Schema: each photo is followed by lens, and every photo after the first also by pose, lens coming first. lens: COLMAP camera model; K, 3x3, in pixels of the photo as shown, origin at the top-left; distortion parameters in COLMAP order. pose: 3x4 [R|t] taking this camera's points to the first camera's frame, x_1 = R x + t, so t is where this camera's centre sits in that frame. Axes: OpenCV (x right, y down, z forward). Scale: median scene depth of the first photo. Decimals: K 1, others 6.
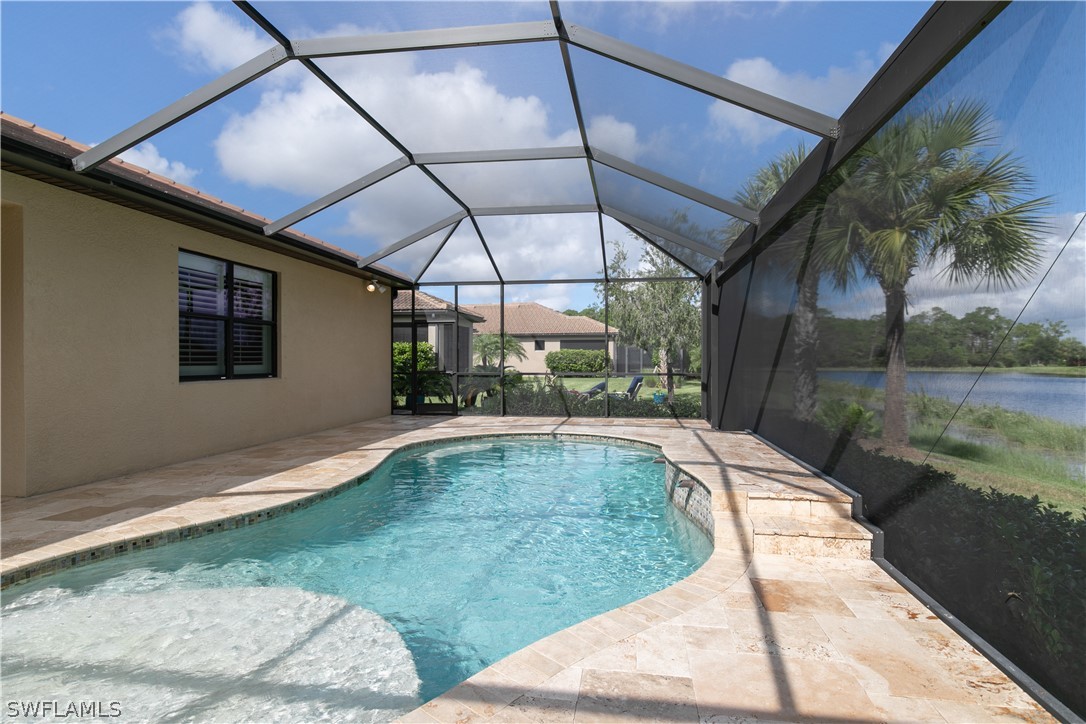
lens RADIAL K [[537.8, 0, 549.3], [0, 537.8, 357.1], [0, 0, 1]] dist [0.006435, 0.000494]
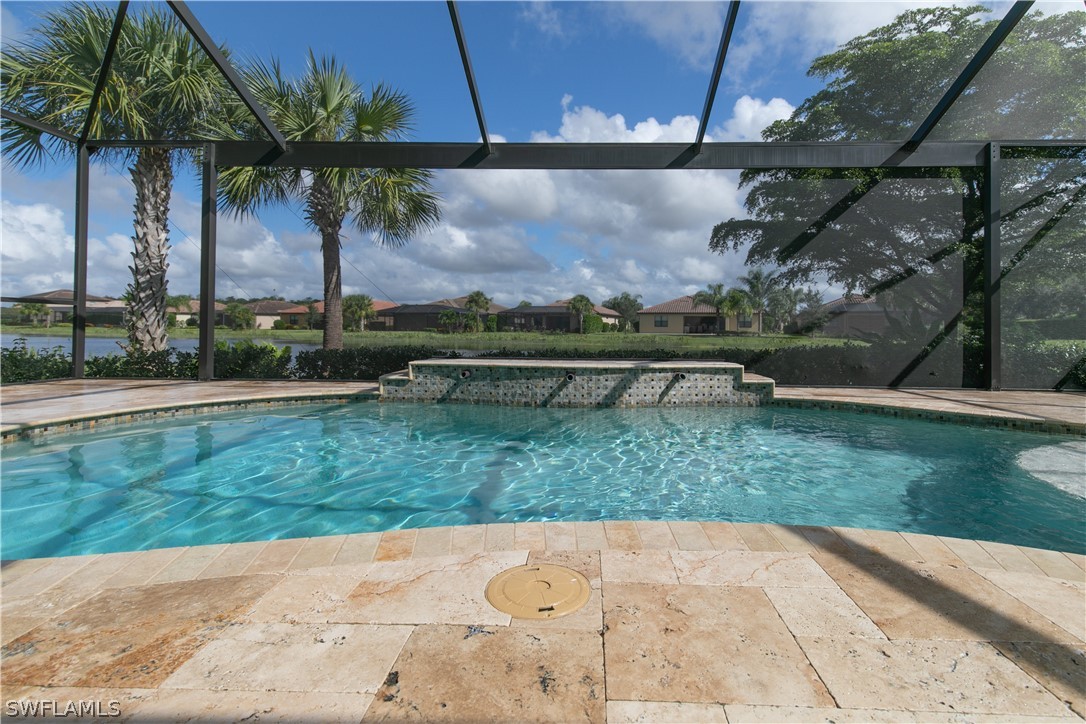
lens RADIAL K [[501.0, 0, 578.1], [0, 501.0, 326.2], [0, 0, 1]] dist [-0.001510, 0.000737]
pose [[-0.141069, 0.003071, 0.989995, -0.232994], [-0.017555, 0.999830, -0.005603, 0.035655], [-0.989844, -0.018170, -0.140991, 0.370968]]
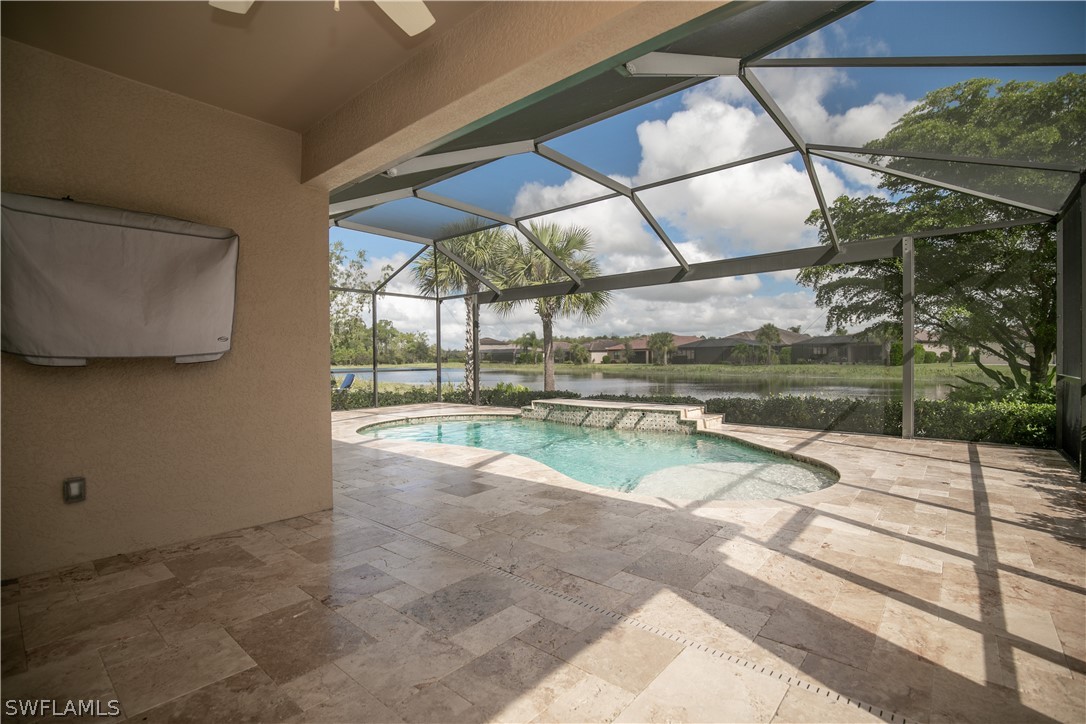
lens RADIAL K [[501.0, 0, 549.0], [0, 501.0, 370.7], [0, 0, 1]] dist [-0.001510, 0.000737]
pose [[0.515047, -0.027244, 0.856729, -0.456546], [0.004807, 0.999571, 0.028896, 0.000127], [-0.857149, -0.010765, 0.514957, 0.073390]]
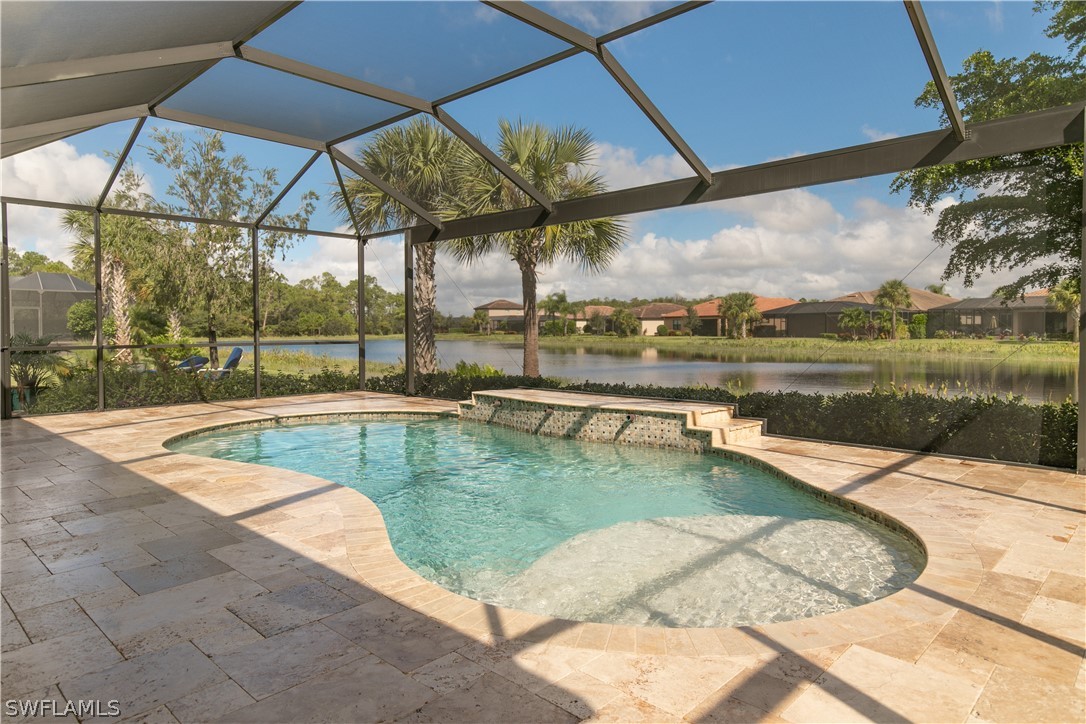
lens RADIAL K [[677.0, 0, 546.0], [0, 677.0, 346.8], [0, 0, 1]] dist [0.017668, 0.003530]
pose [[0.571022, -0.025322, 0.820544, -0.335704], [-0.000685, 0.999509, 0.031321, 0.002738], [-0.820935, -0.018447, 0.570724, 0.055682]]
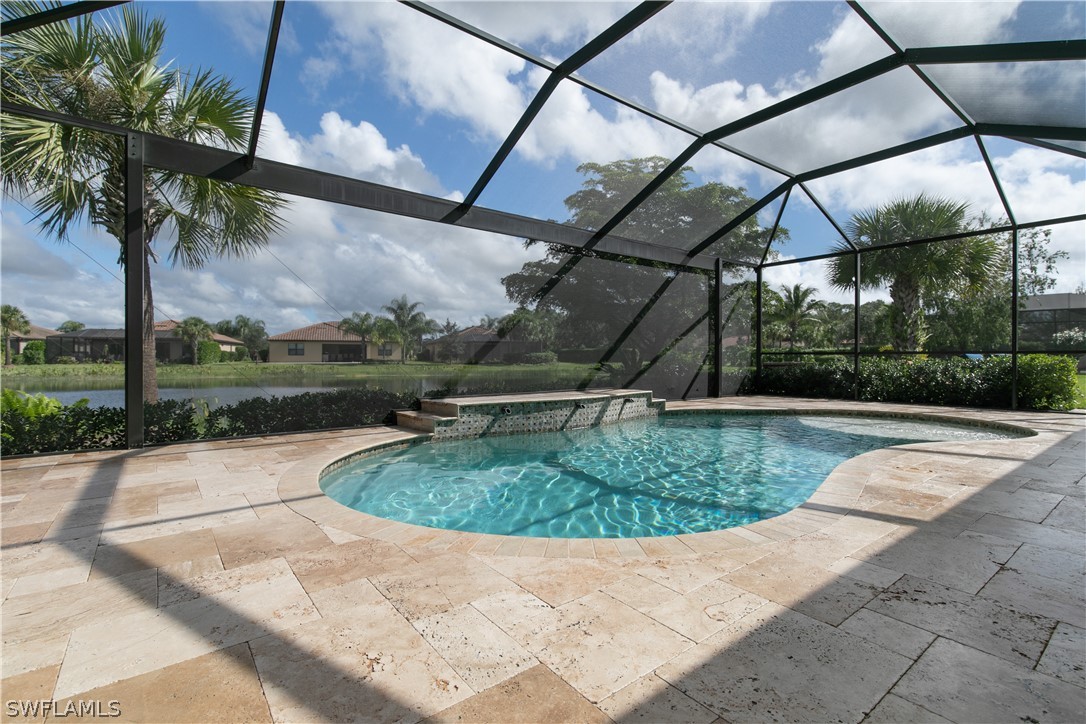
lens RADIAL K [[501.0, 0, 544.3], [0, 501.0, 362.8], [0, 0, 1]] dist [-0.001510, 0.000737]
pose [[-0.743399, -0.008767, 0.668791, -0.181275], [-0.006512, 0.999962, 0.005870, 0.027742], [-0.668817, 0.000008, -0.743427, 0.649469]]
